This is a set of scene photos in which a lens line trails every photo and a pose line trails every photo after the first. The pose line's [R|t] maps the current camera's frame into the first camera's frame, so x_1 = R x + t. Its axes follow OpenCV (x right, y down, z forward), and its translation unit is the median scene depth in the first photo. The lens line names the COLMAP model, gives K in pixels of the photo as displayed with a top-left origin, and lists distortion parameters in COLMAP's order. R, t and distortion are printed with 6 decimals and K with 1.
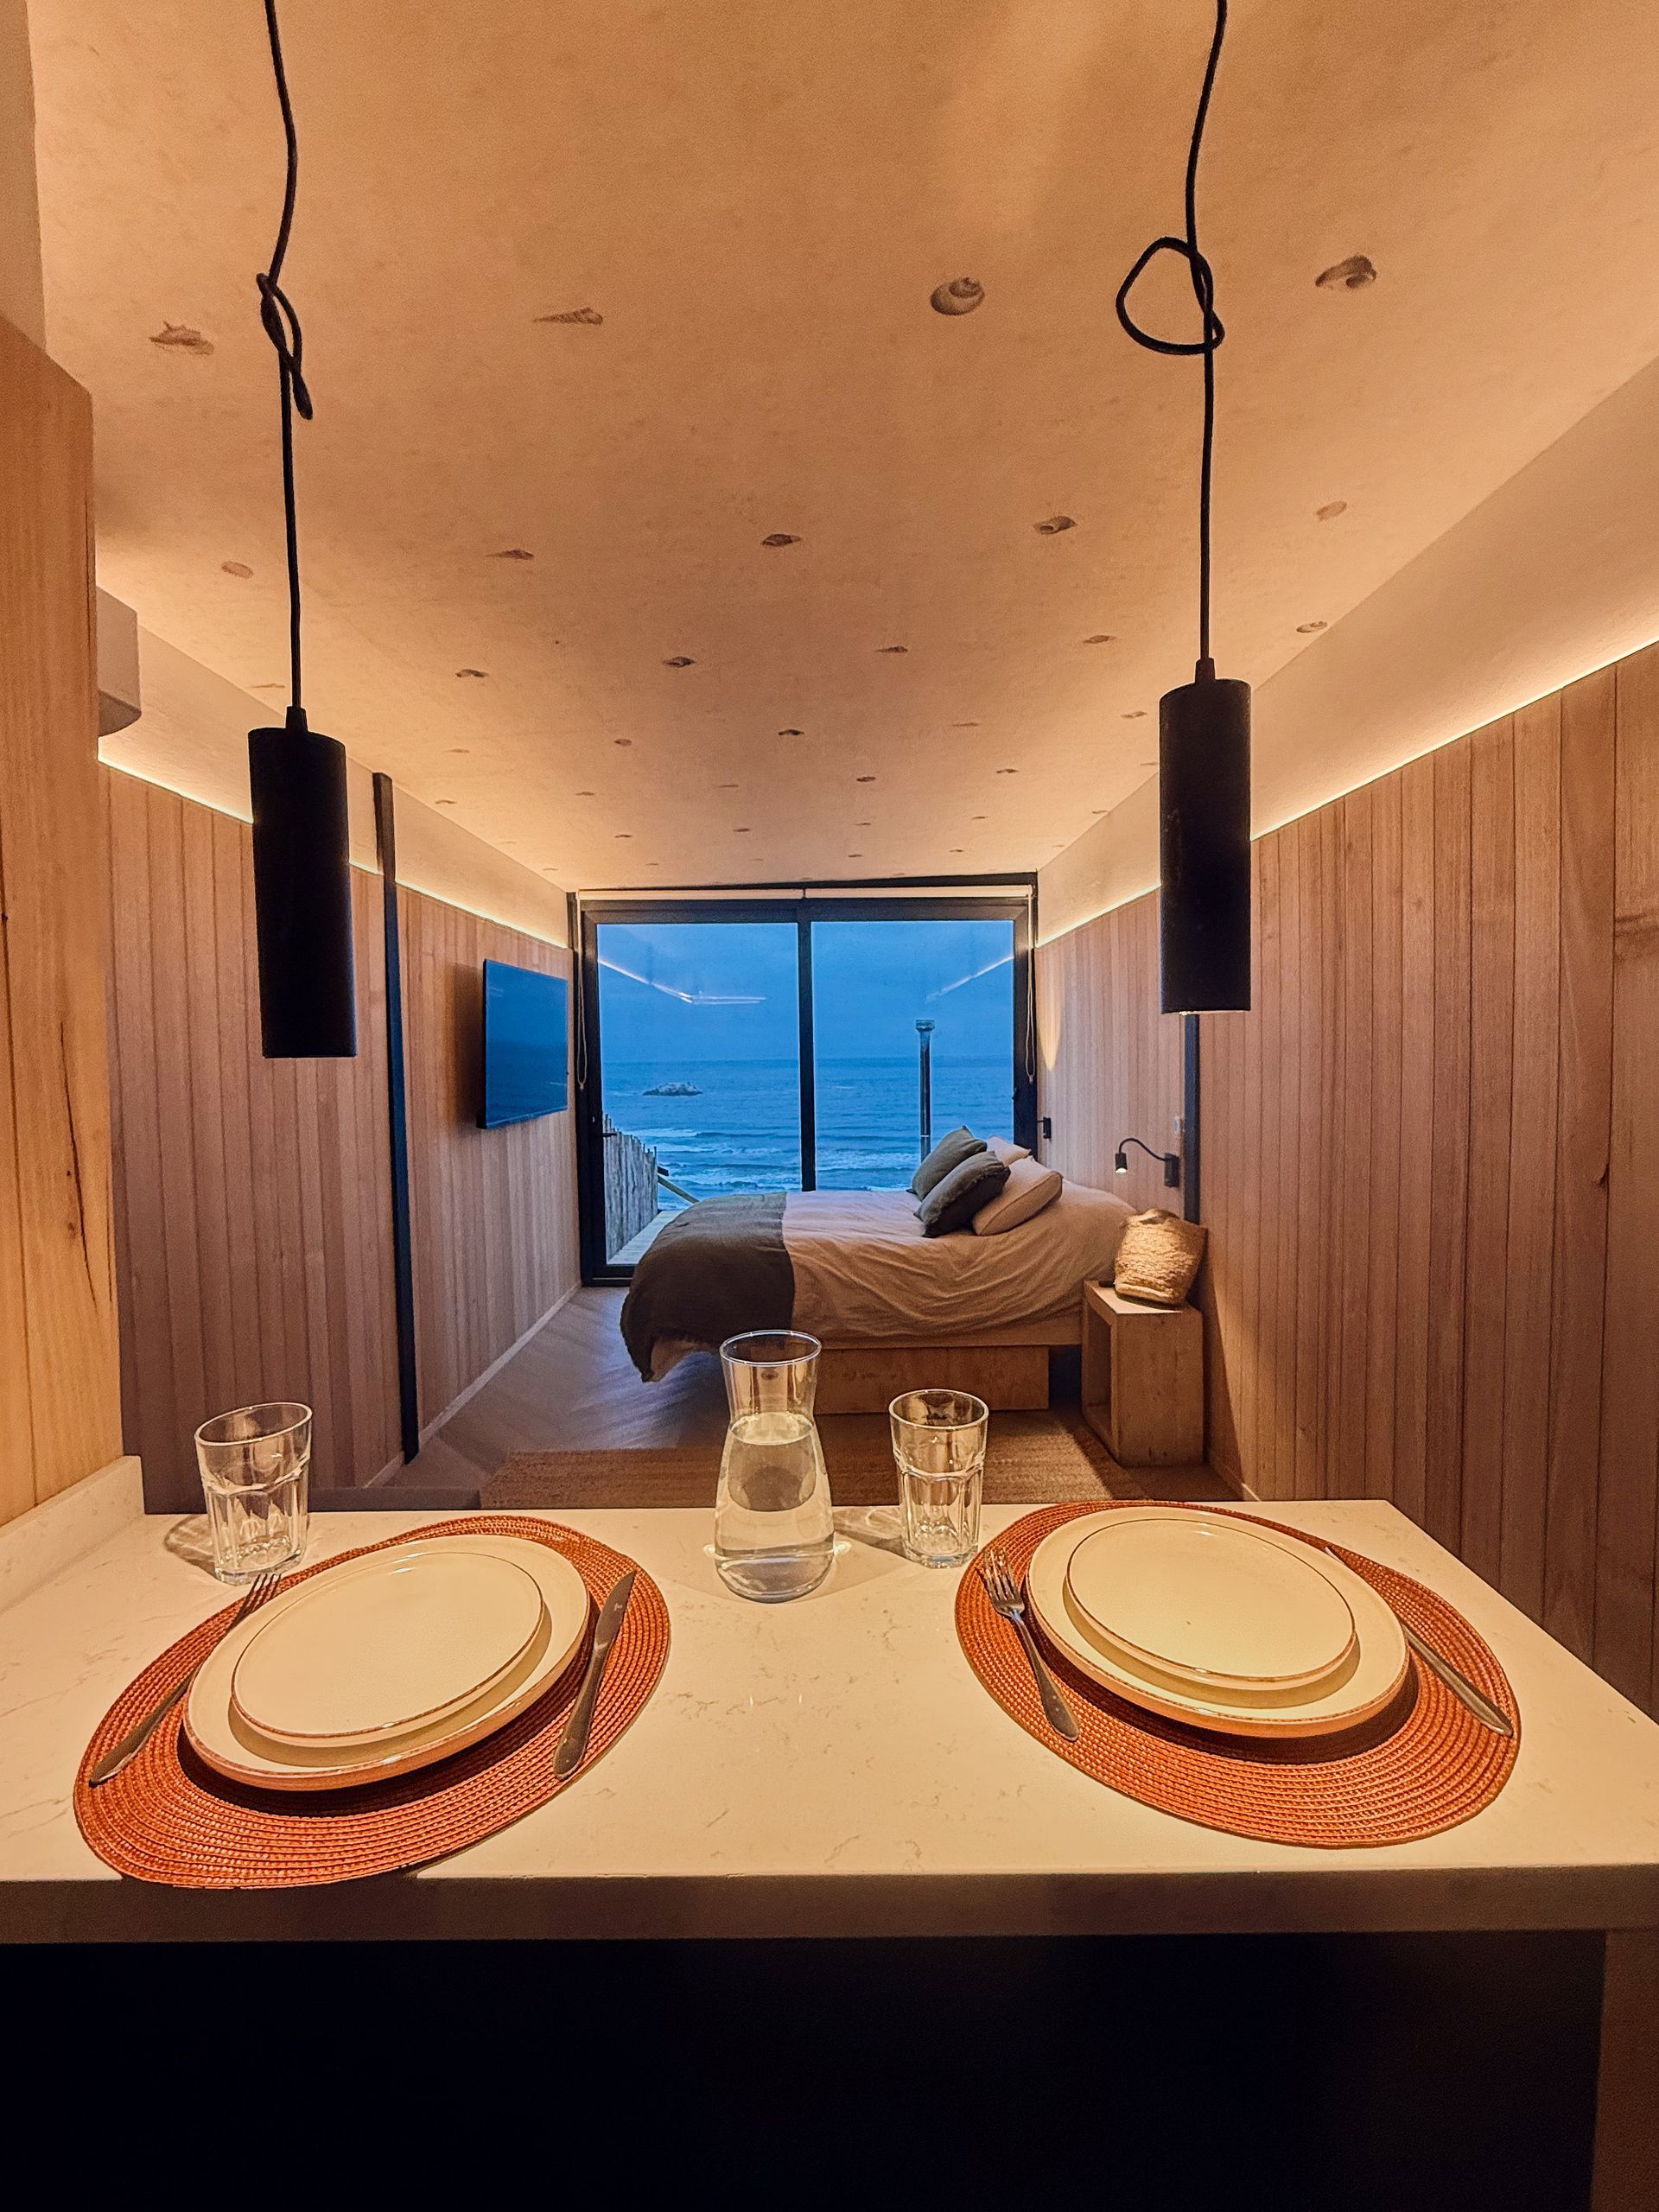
lens RADIAL K [[918.0, 0, 829.0], [0, 918.0, 1101.1], [0, 0, 1]] dist [-0.001149, -0.000350]
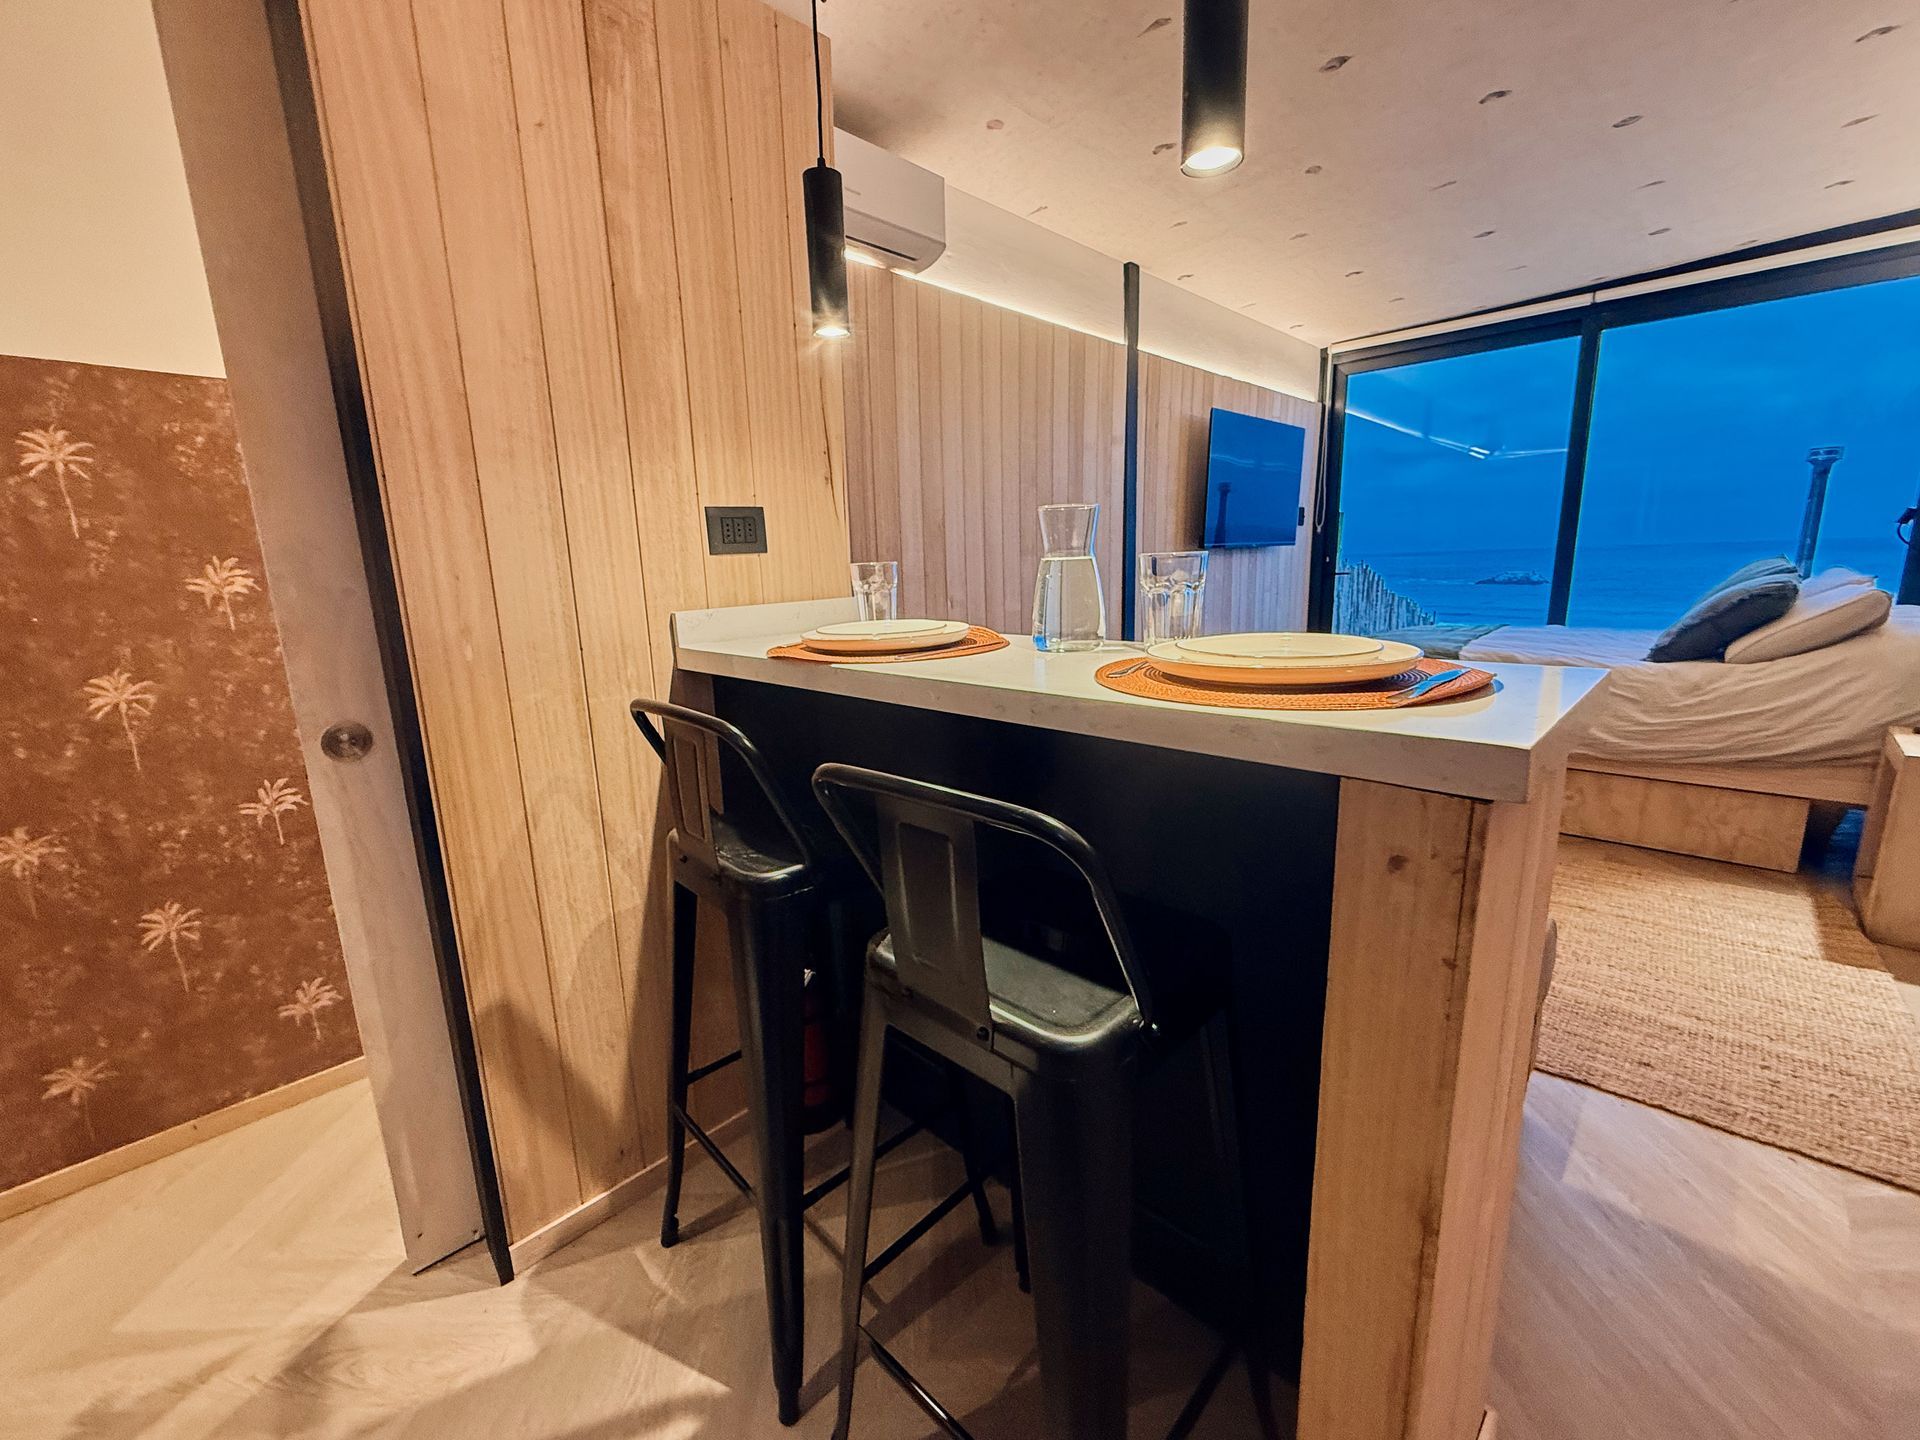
lens RADIAL K [[769.0, 0, 949.4], [0, 769.0, 722.8], [0, 0, 1]] dist [-0.002079, 0.000330]
pose [[0.704363, 0.138770, -0.696144, 0.190696], [-0.014116, 0.983249, 0.181720, 0.096522], [0.709700, -0.118170, 0.694523, -0.034295]]
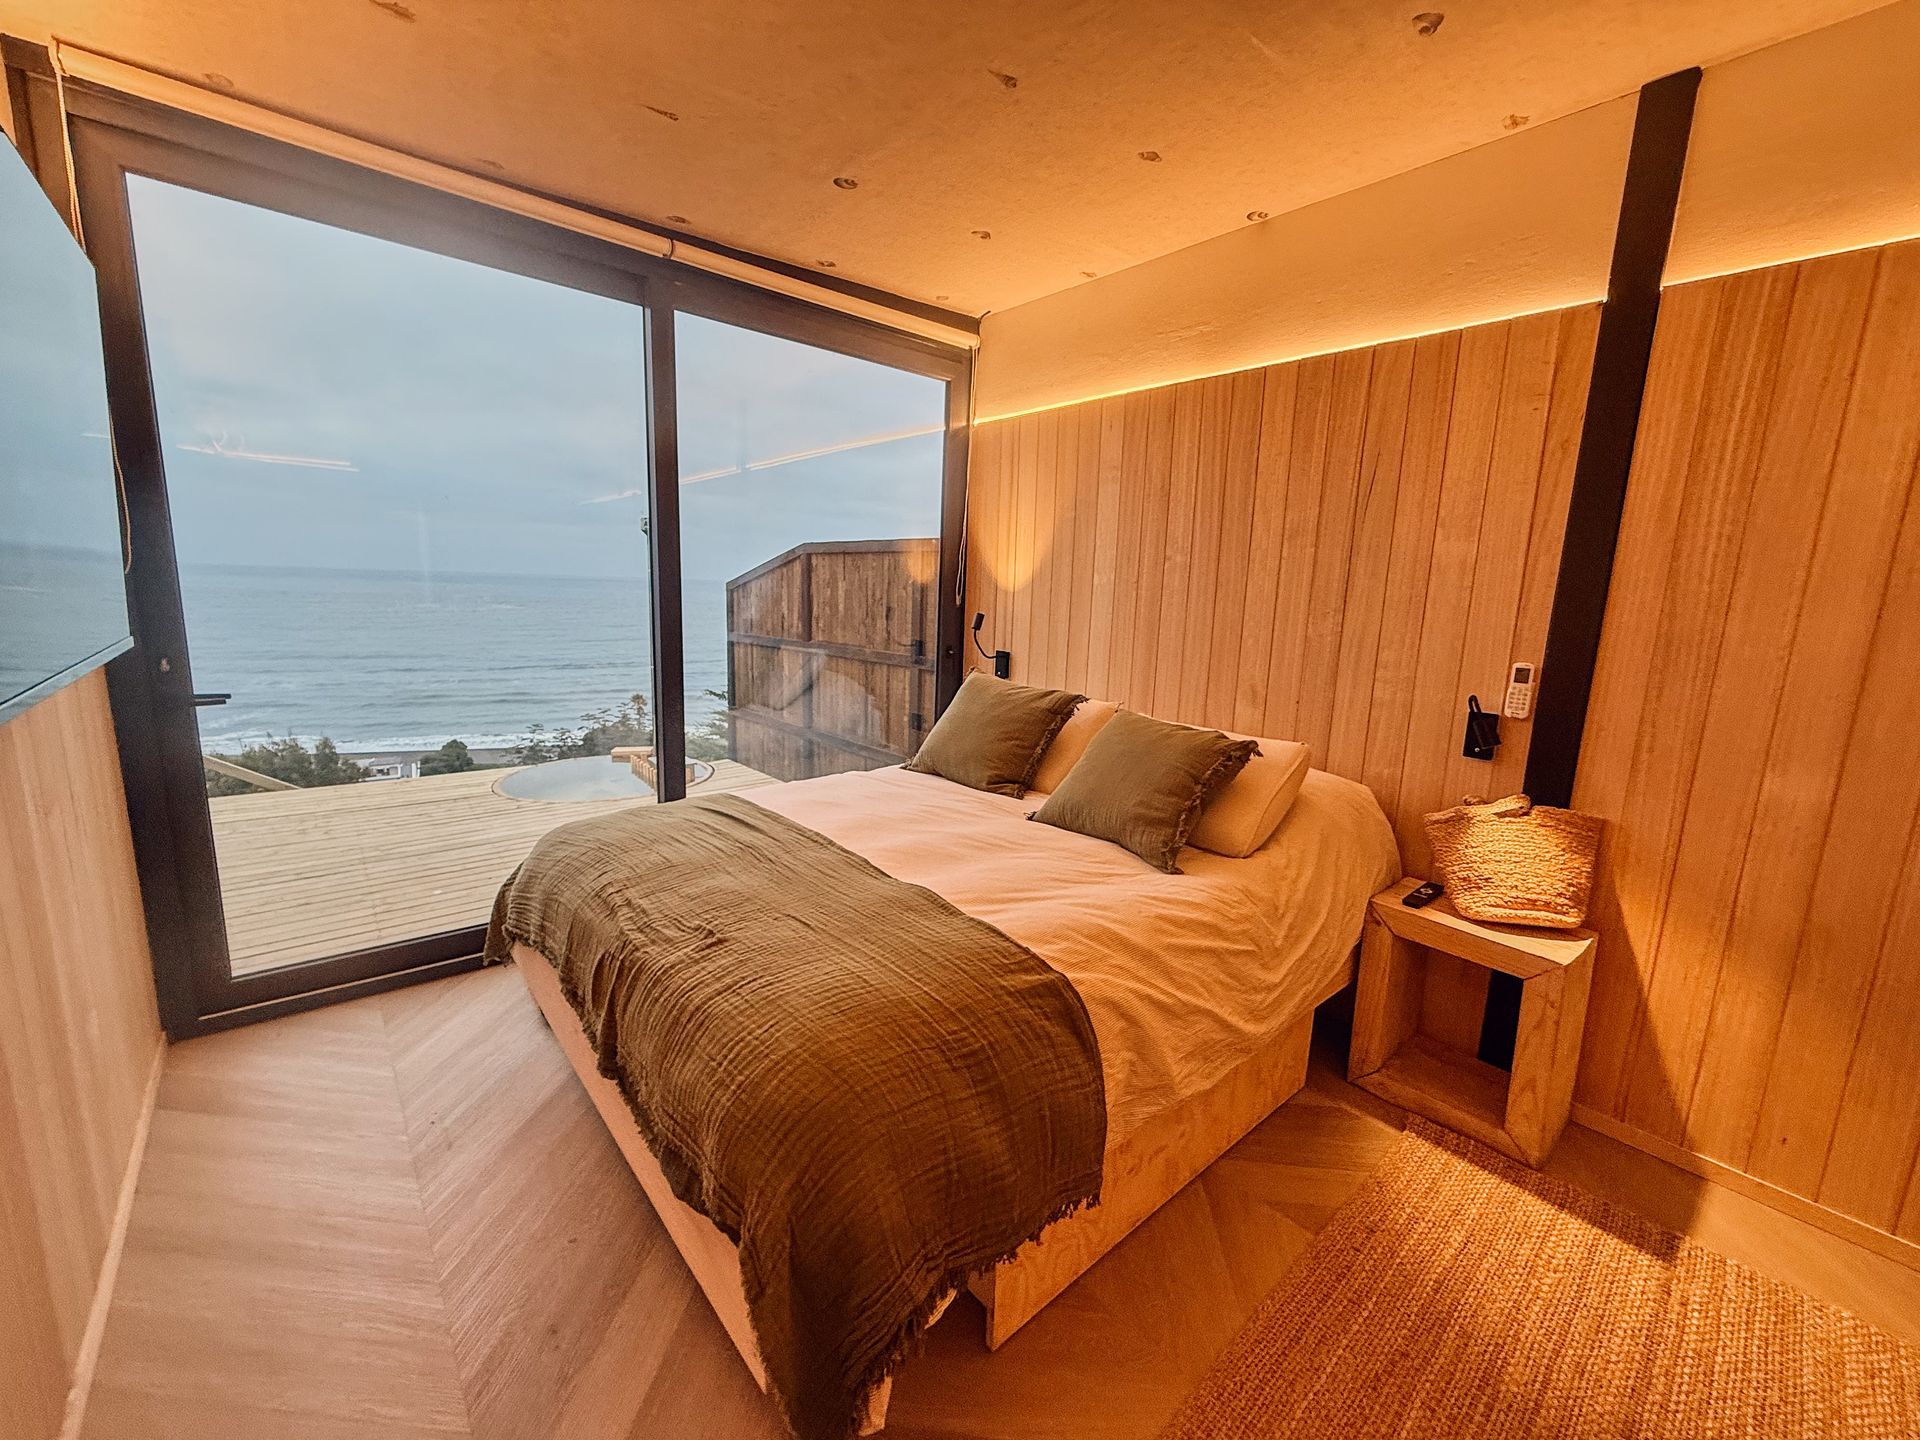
lens RADIAL K [[769.0, 0, 943.1], [0, 769.0, 719.3], [0, 0, 1]] dist [-0.002079, 0.000330]
pose [[0.764961, -0.067397, 0.640541, -0.377793], [-0.014183, 0.992506, 0.121368, -0.006199], [-0.643920, -0.101927, 0.758273, 0.892447]]
